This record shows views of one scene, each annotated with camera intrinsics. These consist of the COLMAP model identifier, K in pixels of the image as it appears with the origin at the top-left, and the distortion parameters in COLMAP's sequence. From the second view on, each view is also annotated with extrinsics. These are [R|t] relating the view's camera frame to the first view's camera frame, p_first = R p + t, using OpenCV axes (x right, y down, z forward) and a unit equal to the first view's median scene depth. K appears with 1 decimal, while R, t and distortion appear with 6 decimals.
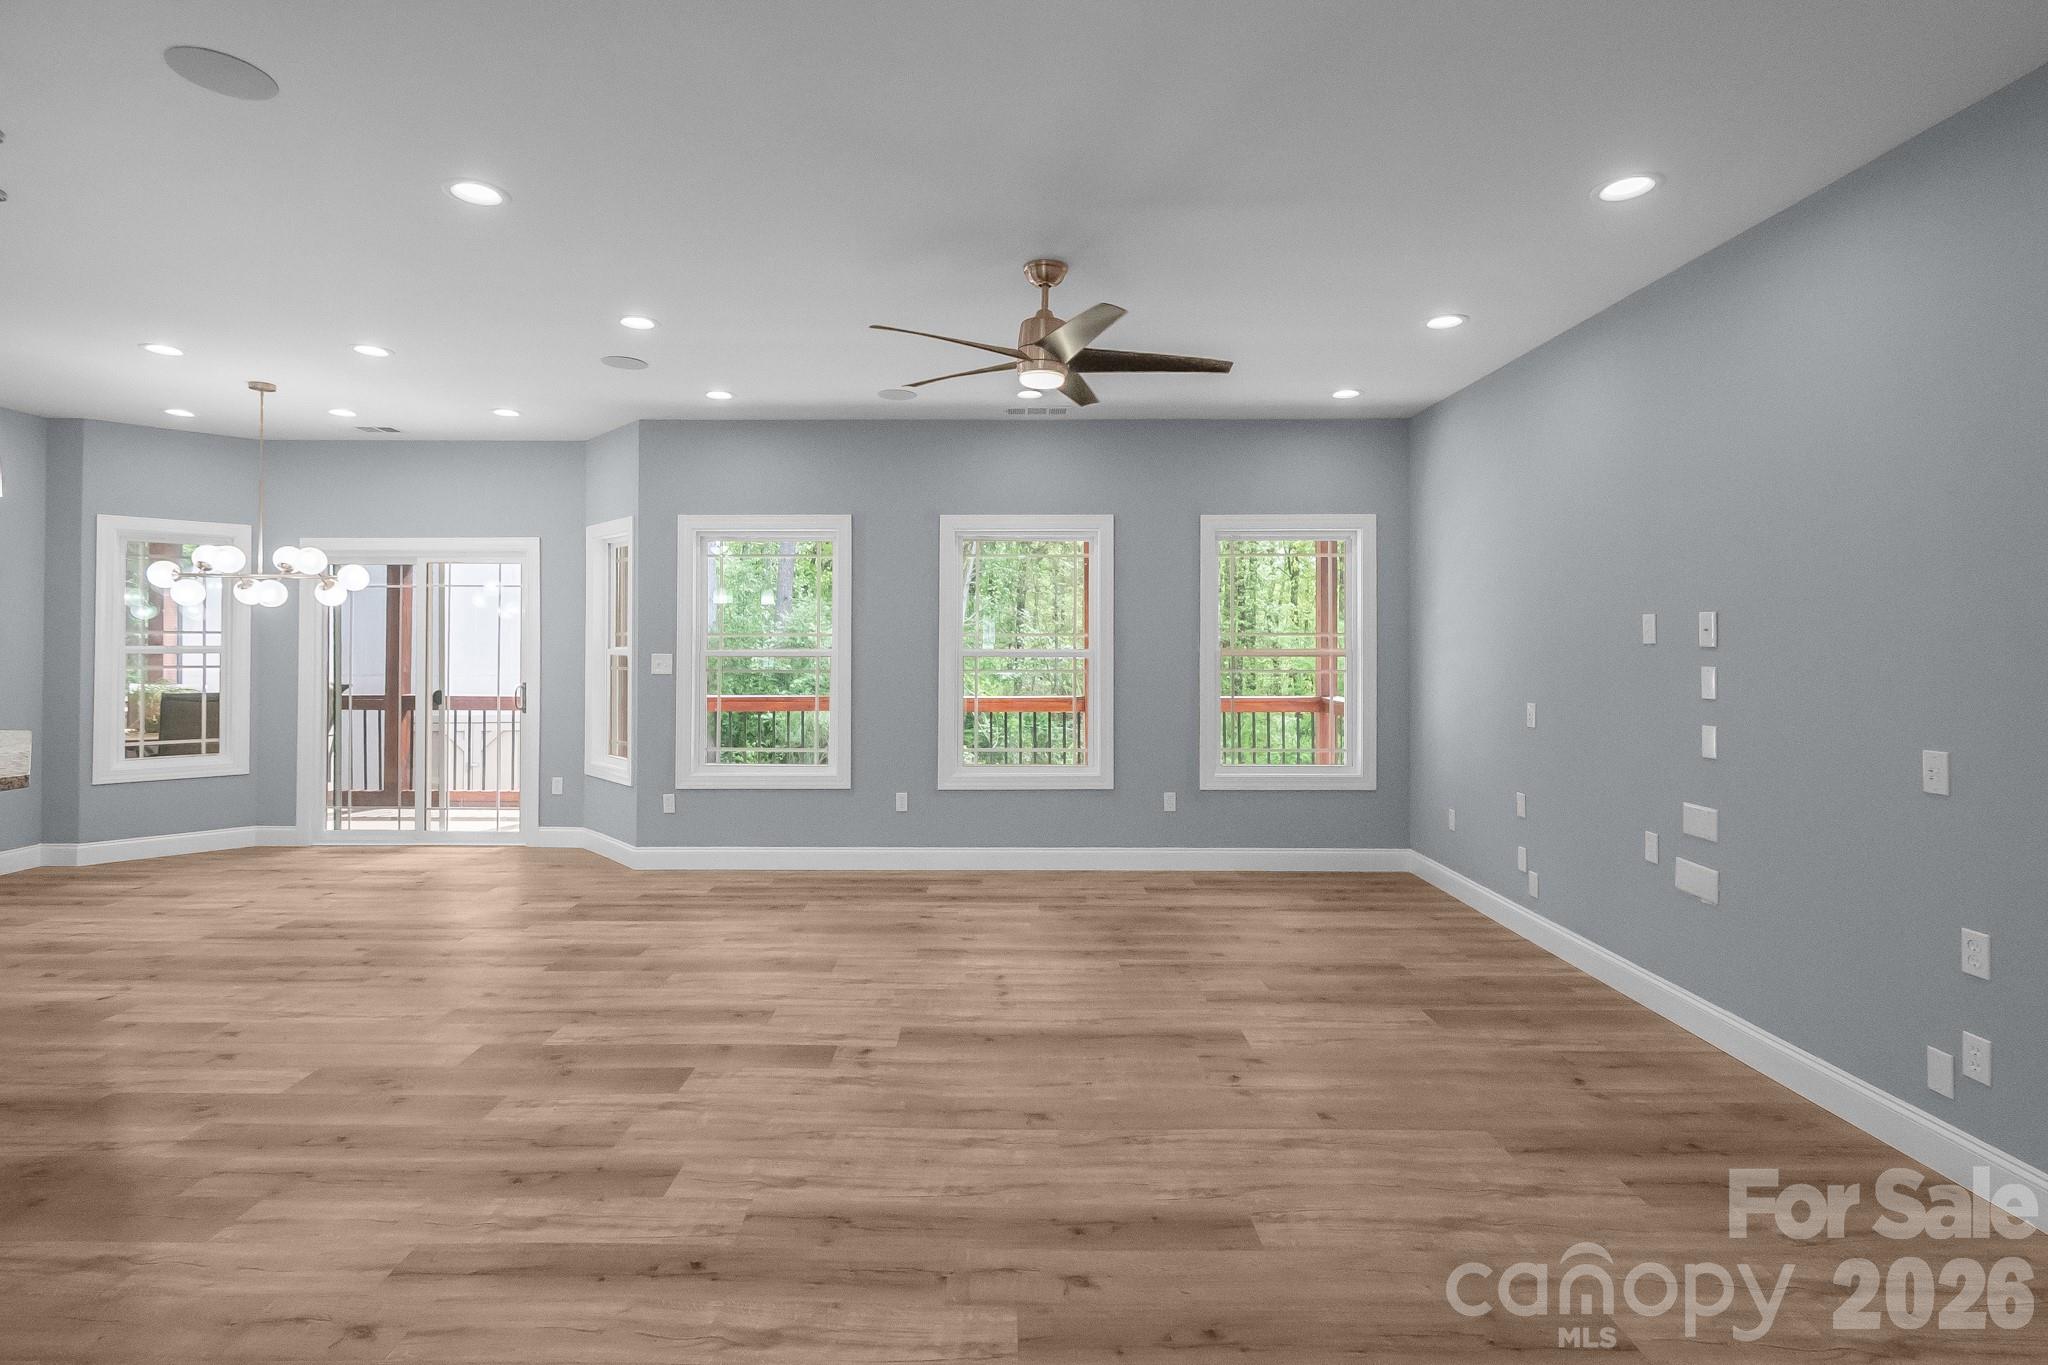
lens RADIAL K [[939.7, 0, 1015.0], [0, 939.7, 646.8], [0, 0, 1]] dist [-0.003035, -0.000421]
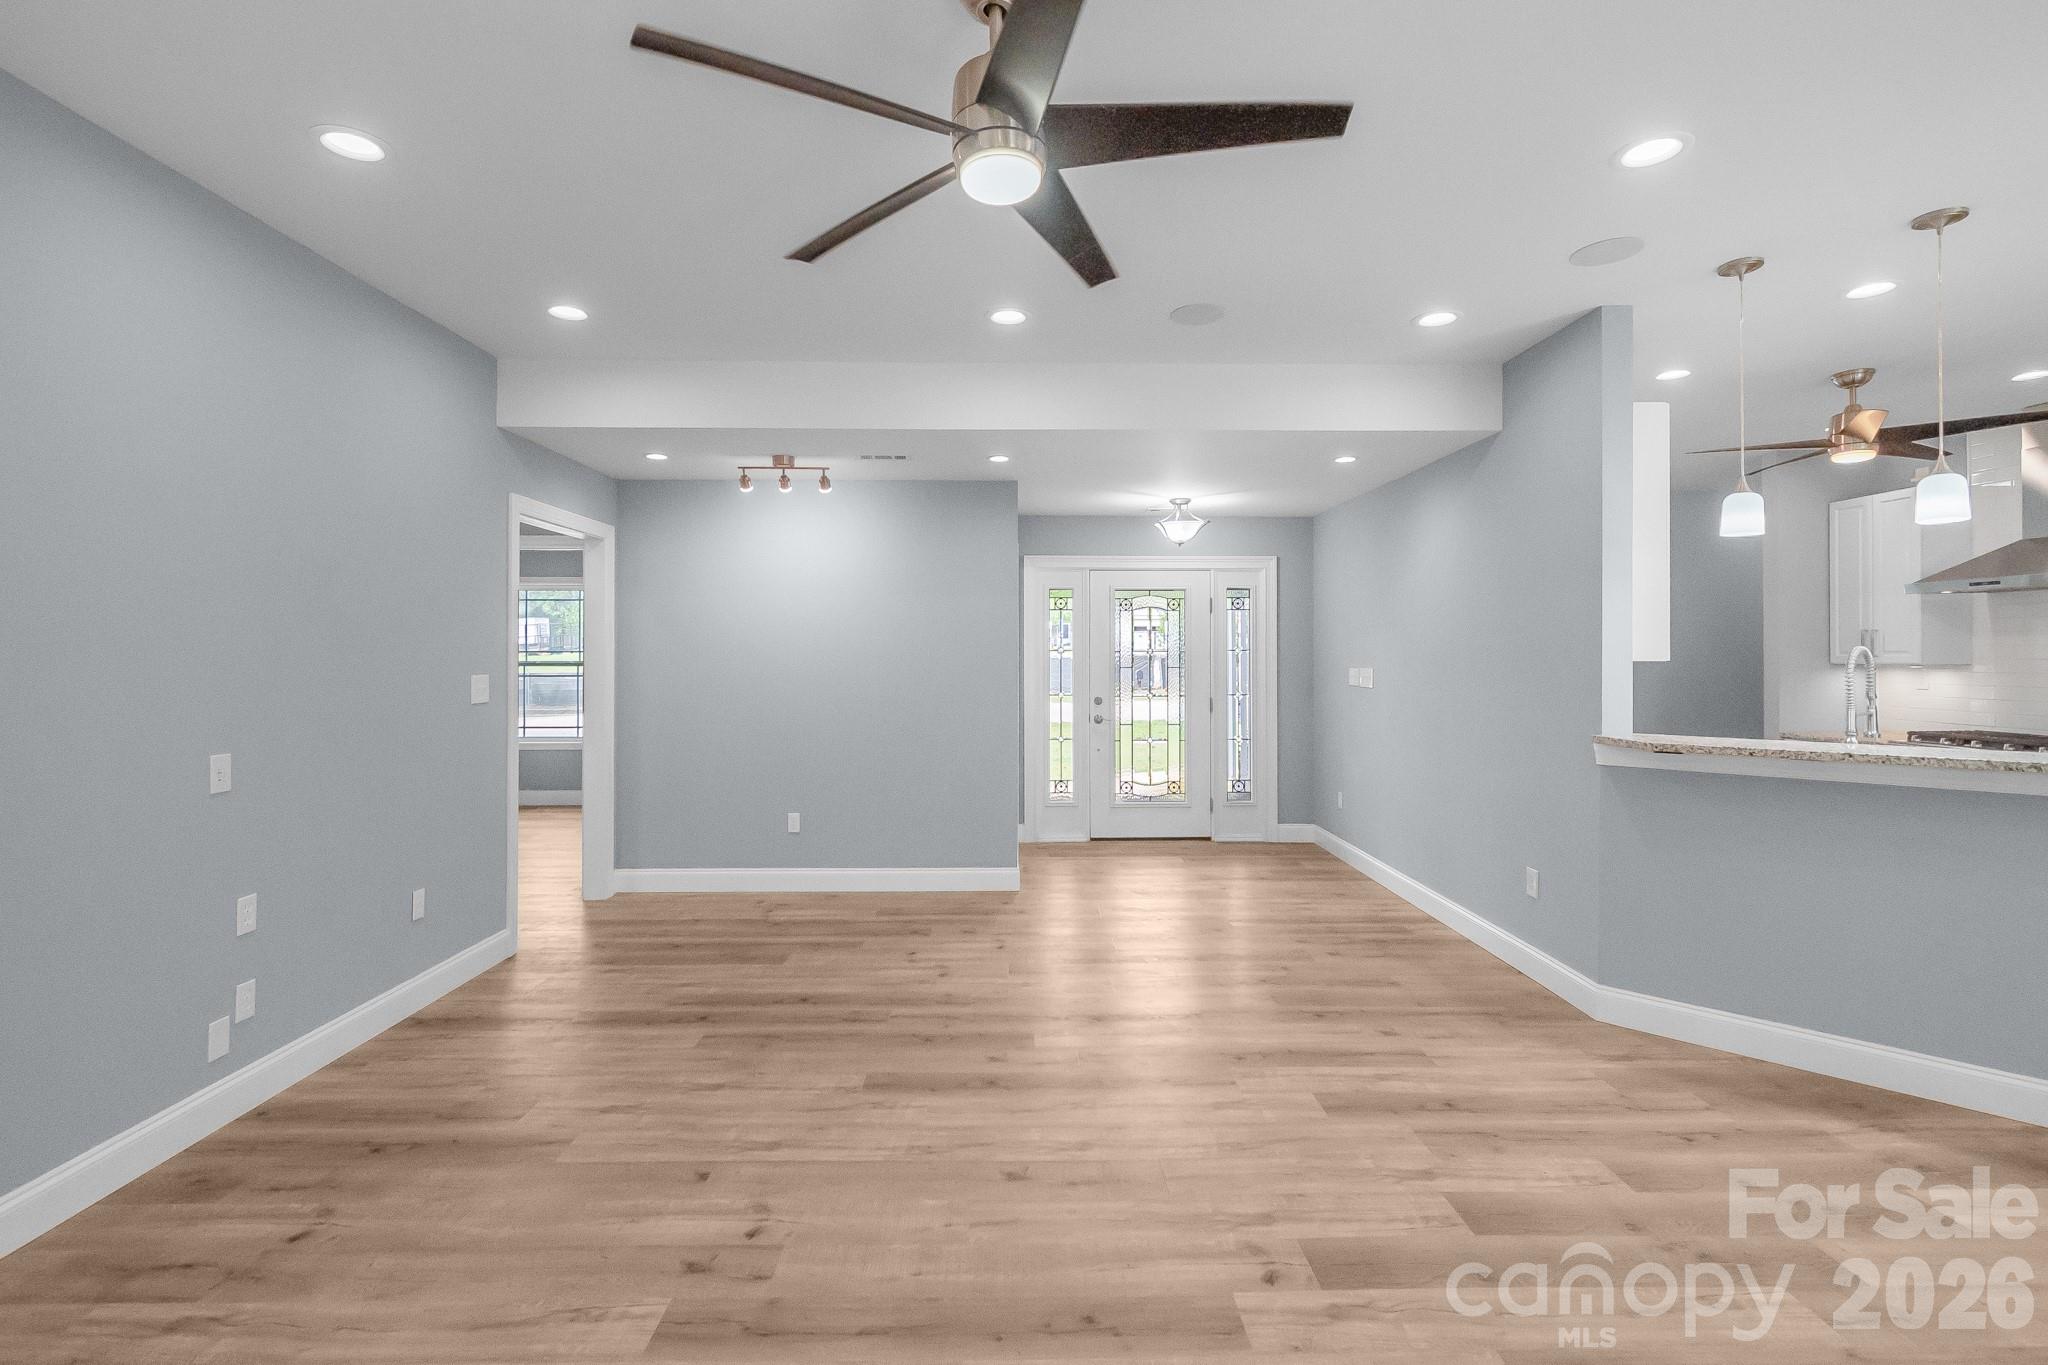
lens RADIAL K [[939.7, 0, 1015.0], [0, 939.7, 646.8], [0, 0, 1]] dist [-0.003035, -0.000421]
pose [[-0.999988, -0.001624, 0.004720, 0.023219], [-0.001677, 0.999936, -0.011175, -0.007125], [-0.004701, -0.011182, -0.999926, 2.088610]]
